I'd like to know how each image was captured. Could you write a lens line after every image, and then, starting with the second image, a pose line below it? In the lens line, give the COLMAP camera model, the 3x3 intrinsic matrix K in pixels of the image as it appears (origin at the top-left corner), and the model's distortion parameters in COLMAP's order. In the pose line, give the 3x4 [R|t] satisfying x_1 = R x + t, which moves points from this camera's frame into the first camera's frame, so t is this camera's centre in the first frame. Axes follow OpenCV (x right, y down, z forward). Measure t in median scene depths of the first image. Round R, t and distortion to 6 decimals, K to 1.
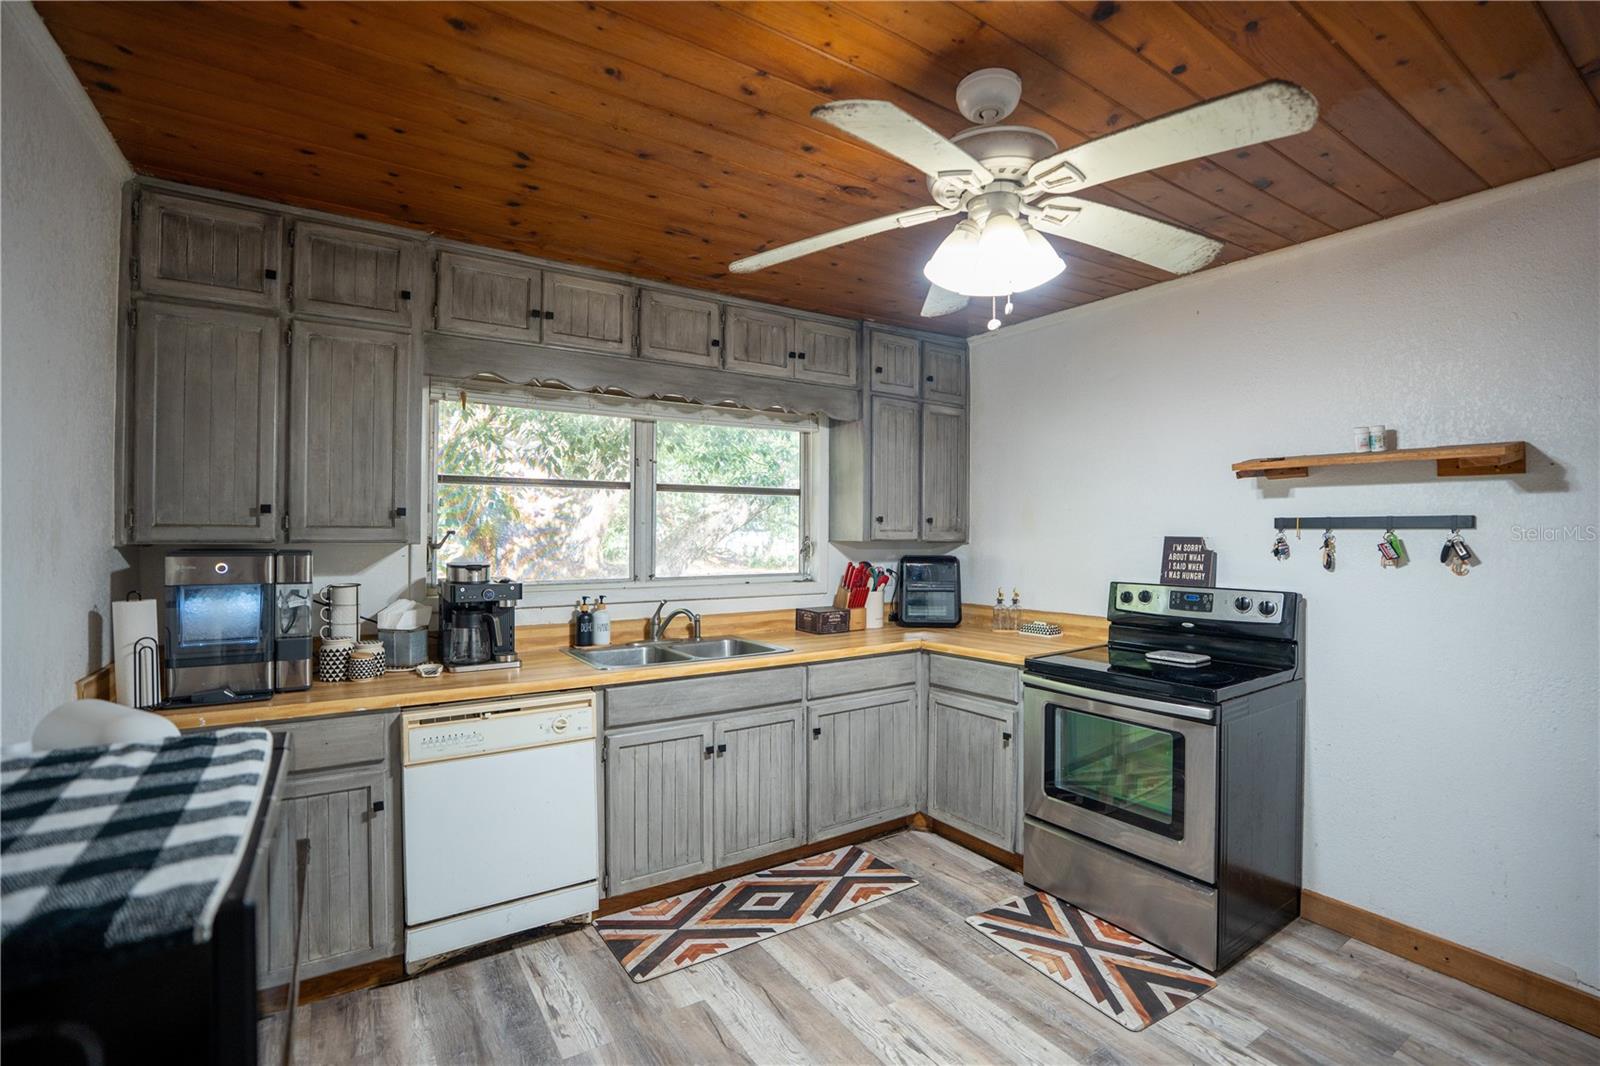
lens RADIAL K [[743.9, 0, 799.0], [0, 743.9, 528.8], [0, 0, 1]] dist [-0.067352, 0.024908]
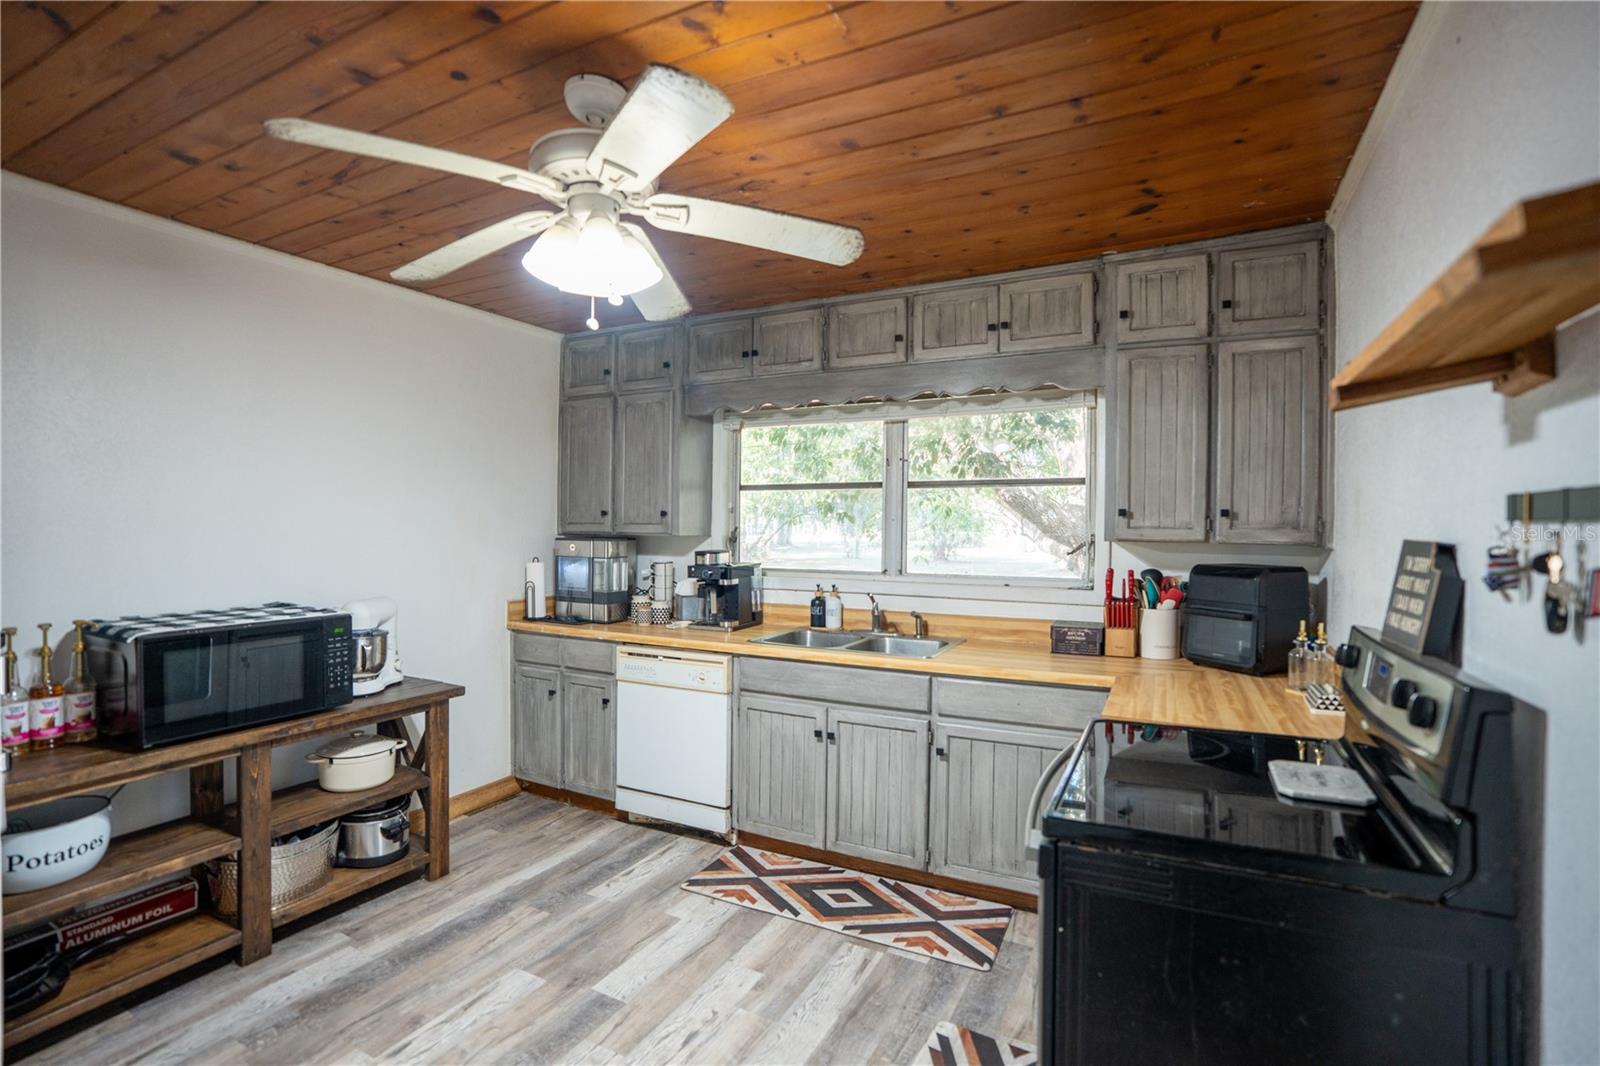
lens RADIAL K [[743.9, 0, 801.3], [0, 743.9, 528.5], [0, 0, 1]] dist [-0.067352, 0.024908]
pose [[0.479299, 0.003143, -0.877646, 0.776181], [-0.001972, 0.999995, 0.002505, 0.002655], [0.877650, 0.000530, 0.479302, 0.456282]]
